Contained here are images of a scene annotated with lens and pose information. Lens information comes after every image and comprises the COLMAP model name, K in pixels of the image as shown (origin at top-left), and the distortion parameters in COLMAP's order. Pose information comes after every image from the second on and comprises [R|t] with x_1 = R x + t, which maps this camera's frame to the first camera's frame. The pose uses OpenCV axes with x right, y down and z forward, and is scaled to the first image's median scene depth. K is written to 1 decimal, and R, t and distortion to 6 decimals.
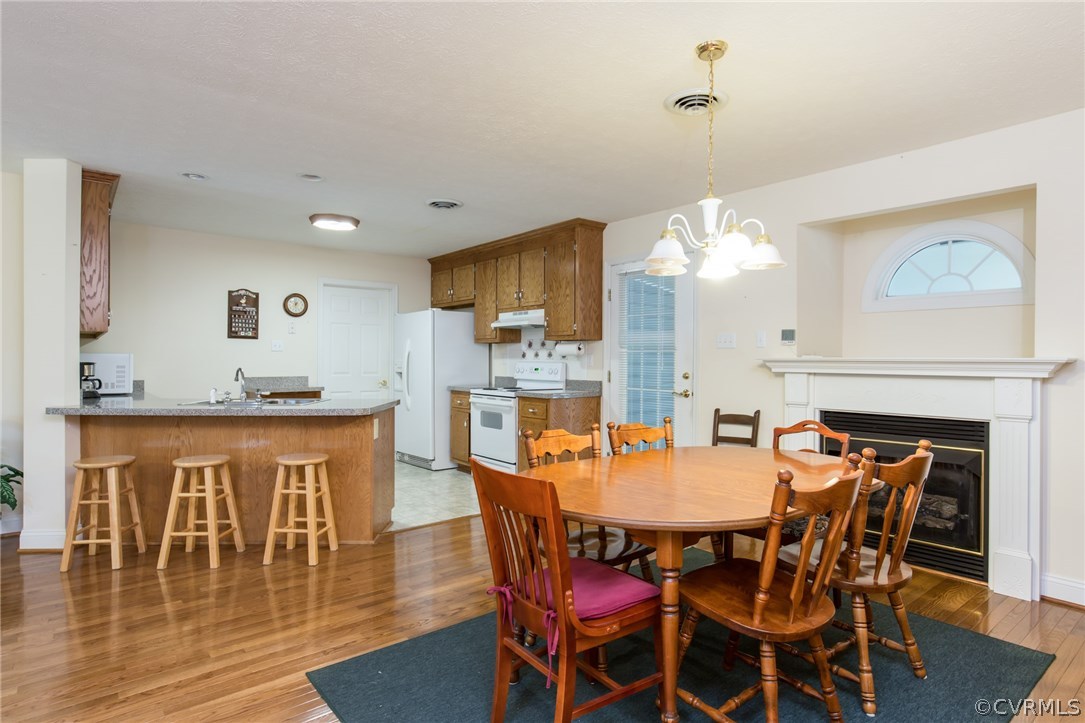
lens RADIAL K [[589.1, 0, 544.6], [0, 589.1, 359.0], [0, 0, 1]] dist [0.004764, 0.001710]
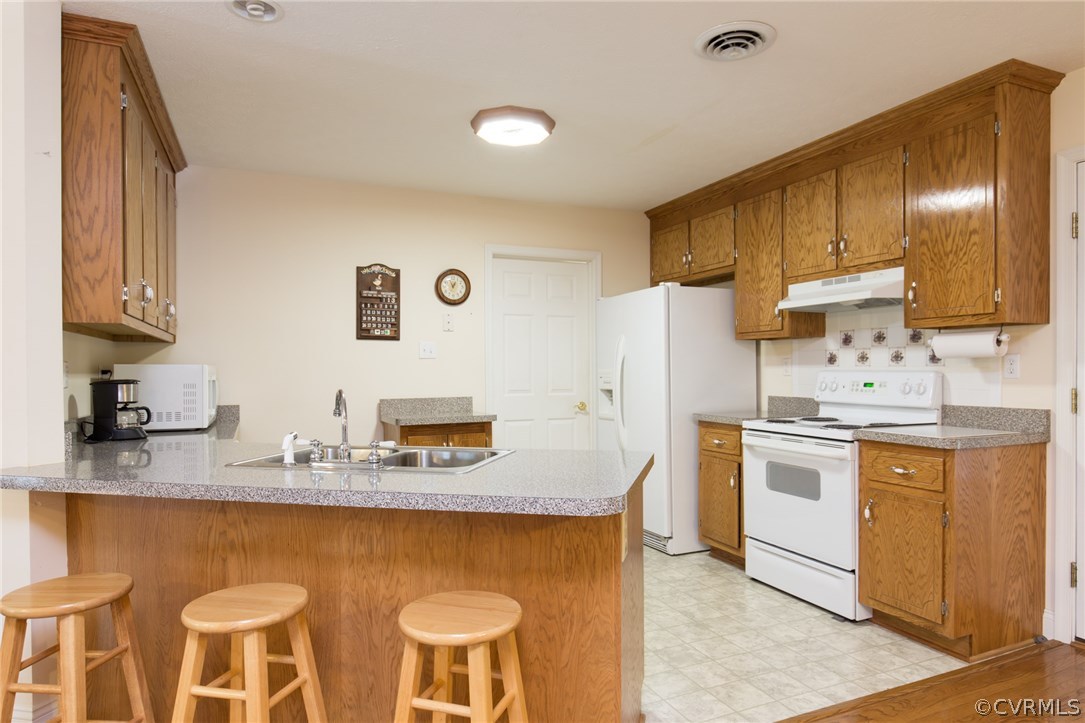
lens RADIAL K [[655.6, 0, 547.6], [0, 655.6, 375.7], [0, 0, 1]] dist [-0.001220, -0.000995]
pose [[0.964532, -0.008511, -0.263827, -0.144963], [0.011329, 0.999894, 0.009161, 0.000456], [0.263721, -0.011825, 0.964526, 0.362592]]
